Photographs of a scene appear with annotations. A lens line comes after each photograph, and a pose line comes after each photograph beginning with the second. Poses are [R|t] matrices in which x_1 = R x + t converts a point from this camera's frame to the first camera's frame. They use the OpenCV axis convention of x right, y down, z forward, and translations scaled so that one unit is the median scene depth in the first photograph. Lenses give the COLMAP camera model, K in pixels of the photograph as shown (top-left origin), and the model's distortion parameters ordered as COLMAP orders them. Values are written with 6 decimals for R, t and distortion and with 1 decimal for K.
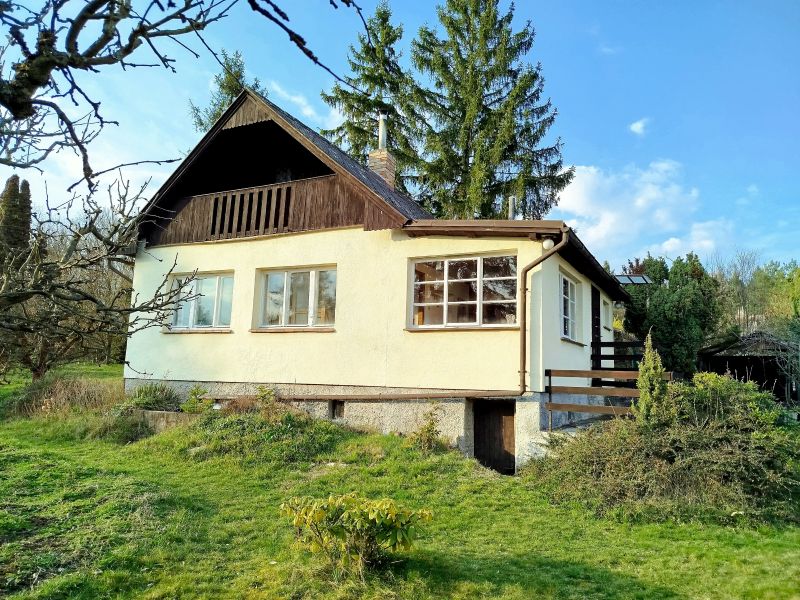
lens RADIAL K [[557.1, 0, 401.1], [0, 557.1, 297.1], [0, 0, 1]] dist [0.069829, -0.086856]
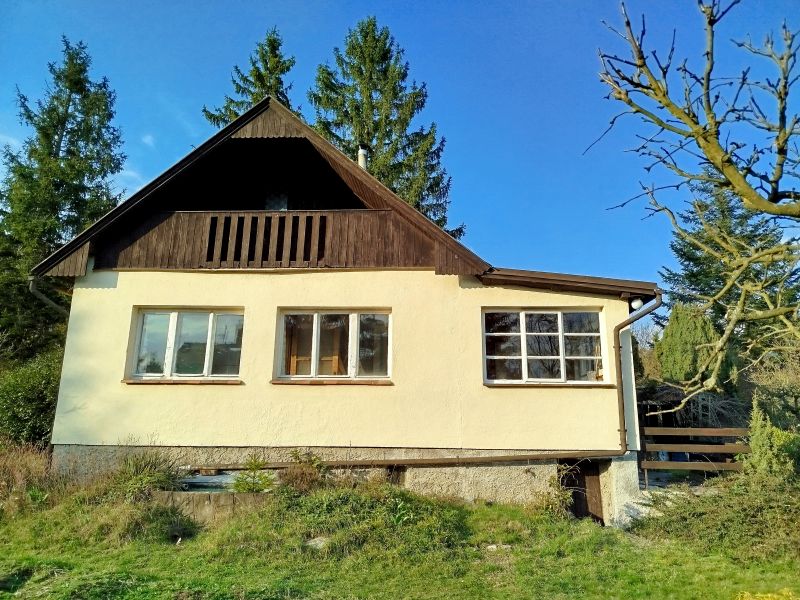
lens RADIAL K [[557.1, 0, 401.1], [0, 557.1, 297.1], [0, 0, 1]] dist [0.069829, -0.086856]
pose [[0.922350, 0.067415, 0.380428, -0.435137], [-0.038719, 0.995831, -0.082596, -0.004006], [-0.384410, 0.061452, 0.921115, 0.170632]]
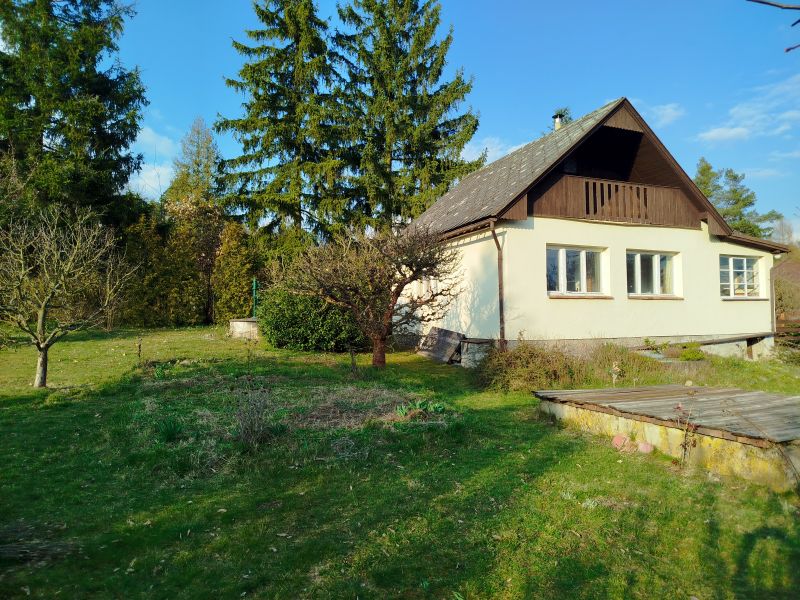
lens RADIAL K [[557.1, 0, 401.1], [0, 557.1, 297.1], [0, 0, 1]] dist [0.069829, -0.086856]
pose [[0.632479, 0.010712, 0.774503, -1.682184], [-0.065483, 0.997064, 0.039685, 0.044860], [-0.771804, -0.075817, 0.631324, 0.620096]]
